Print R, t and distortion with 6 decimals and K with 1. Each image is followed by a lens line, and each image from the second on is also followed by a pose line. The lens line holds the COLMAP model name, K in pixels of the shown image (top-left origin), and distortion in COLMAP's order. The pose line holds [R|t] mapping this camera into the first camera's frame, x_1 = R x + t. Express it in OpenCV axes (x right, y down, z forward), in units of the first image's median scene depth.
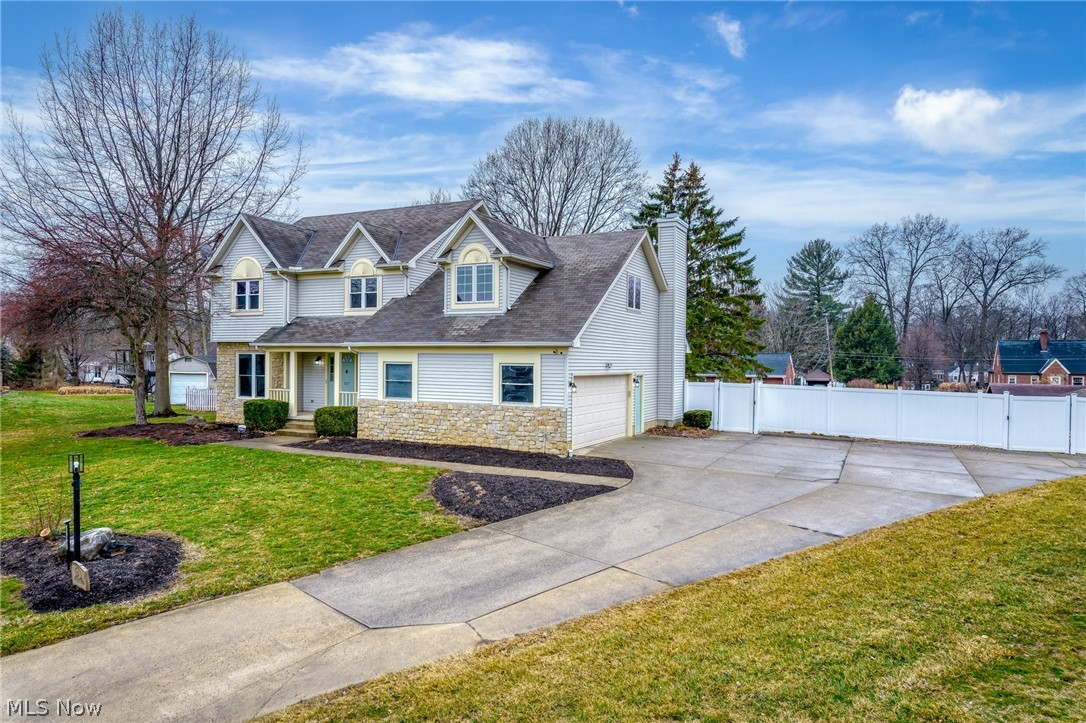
lens RADIAL K [[696.1, 0, 562.0], [0, 696.1, 362.3], [0, 0, 1]] dist [-0.000152, -0.000631]
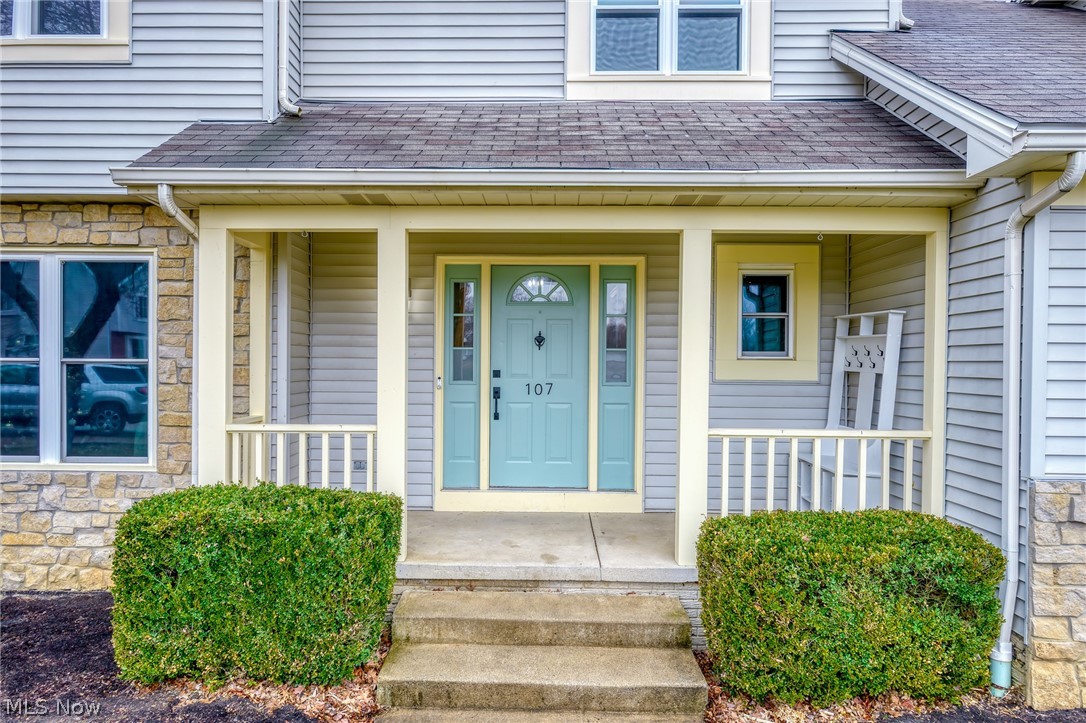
lens RADIAL K [[702.1, 0, 543.0], [0, 702.1, 361.5], [0, 0, 1]] dist [0.002658, 0.000133]
pose [[0.912261, -0.003368, 0.409595, -0.484375], [0.002087, 0.999991, 0.003575, 0.023786], [-0.409603, -0.002406, 0.912260, 0.911614]]
